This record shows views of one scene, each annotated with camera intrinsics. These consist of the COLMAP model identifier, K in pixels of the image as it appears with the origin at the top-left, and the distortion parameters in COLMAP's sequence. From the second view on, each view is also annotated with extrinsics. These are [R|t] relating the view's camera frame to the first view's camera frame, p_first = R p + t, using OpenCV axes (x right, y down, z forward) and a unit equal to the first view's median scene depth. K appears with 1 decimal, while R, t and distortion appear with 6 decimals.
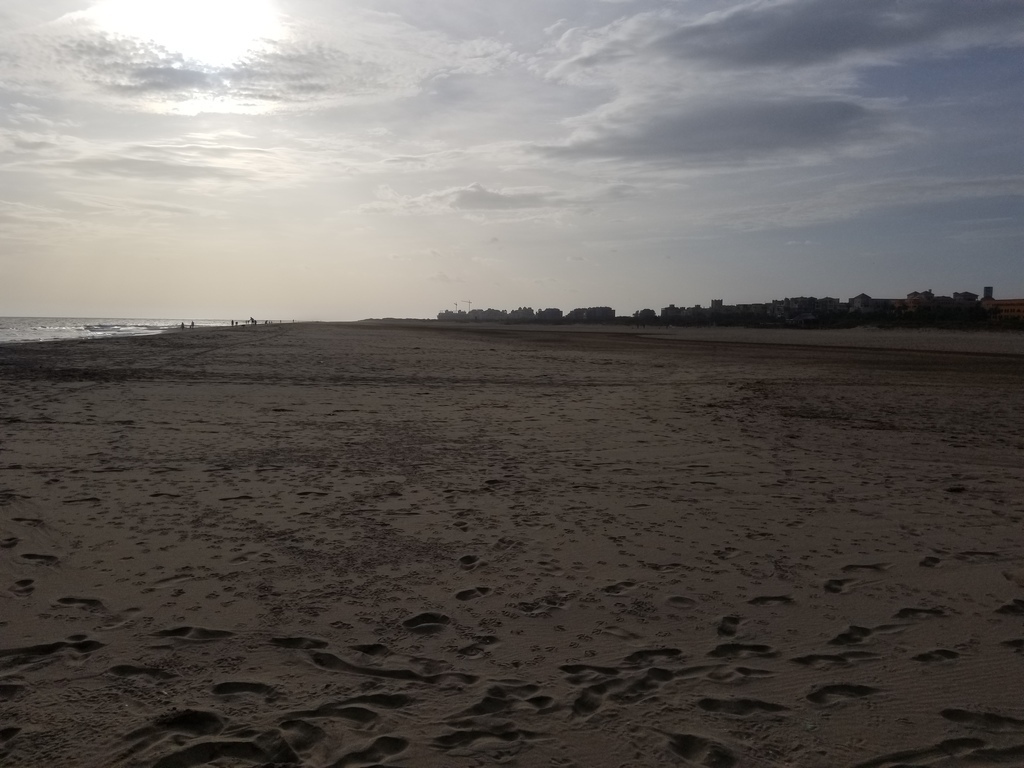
lens RADIAL K [[839.3, 0, 518.8], [0, 839.3, 386.6], [0, 0, 1]] dist [0.081735, -0.102664]
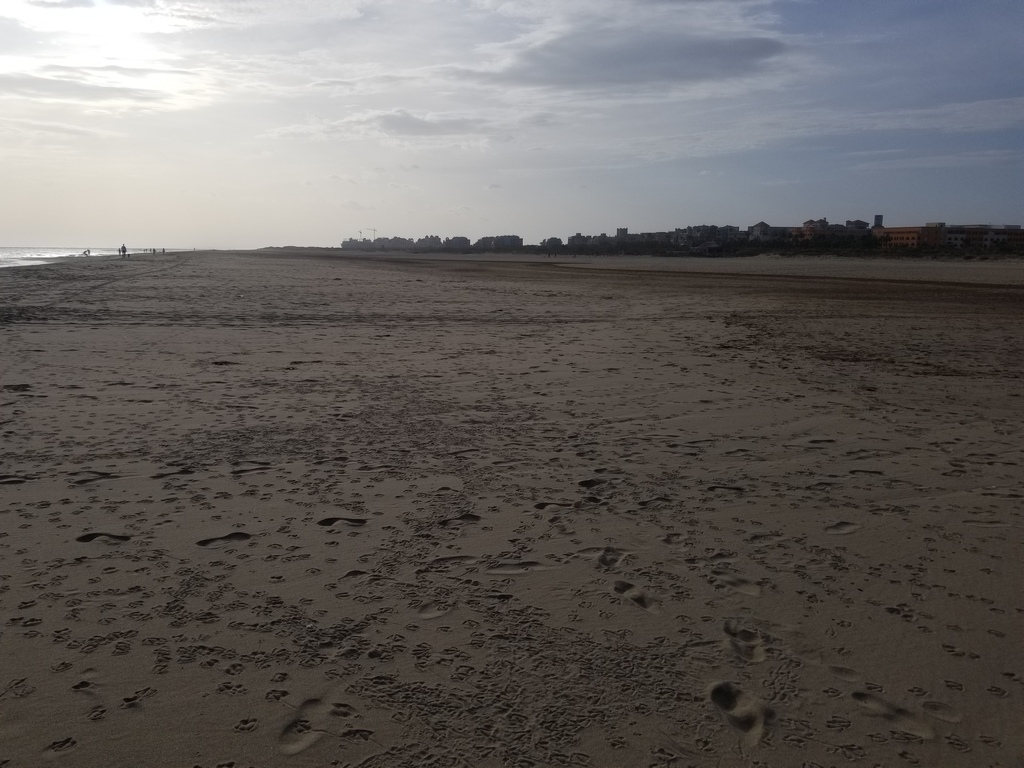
lens RADIAL K [[839.3, 0, 506.9], [0, 839.3, 381.8], [0, 0, 1]] dist [0.081735, -0.102664]
pose [[0.995390, -0.016829, 0.094419, -0.047996], [0.009442, 0.996897, 0.078149, -0.007094], [-0.095441, -0.076897, 0.992461, 0.098079]]
